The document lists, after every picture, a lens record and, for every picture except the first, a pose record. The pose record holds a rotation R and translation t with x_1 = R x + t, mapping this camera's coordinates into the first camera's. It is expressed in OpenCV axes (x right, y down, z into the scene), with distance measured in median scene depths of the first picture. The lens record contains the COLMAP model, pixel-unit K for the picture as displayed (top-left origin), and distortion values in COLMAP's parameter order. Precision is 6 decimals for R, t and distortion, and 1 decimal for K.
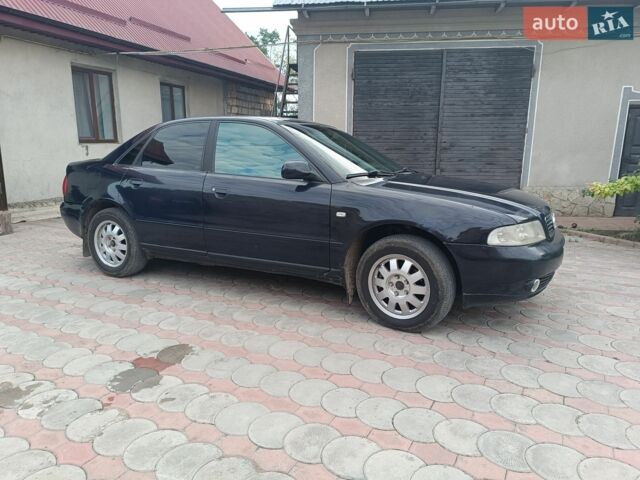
lens RADIAL K [[454.1, 0, 320.0], [0, 454.1, 240.0], [0, 0, 1]] dist [0.042104, -0.043424]
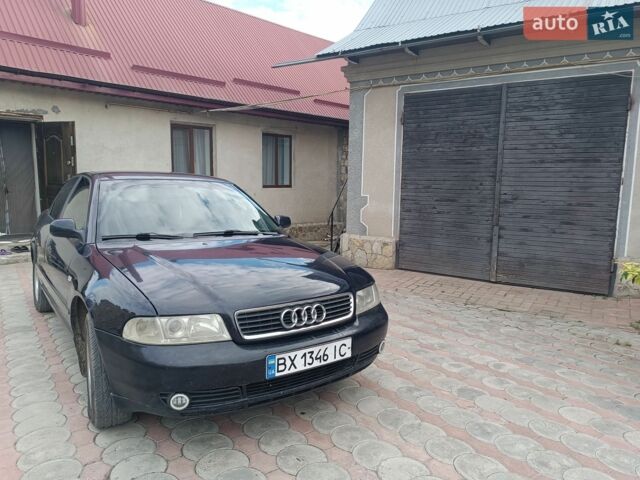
lens RADIAL K [[454.1, 0, 320.0], [0, 454.1, 240.0], [0, 0, 1]] dist [0.042104, -0.043424]
pose [[0.898524, 0.066606, -0.433842, 0.340206], [-0.103349, 0.992734, -0.061634, -0.049360], [0.426584, 0.100217, 0.898878, 0.137135]]
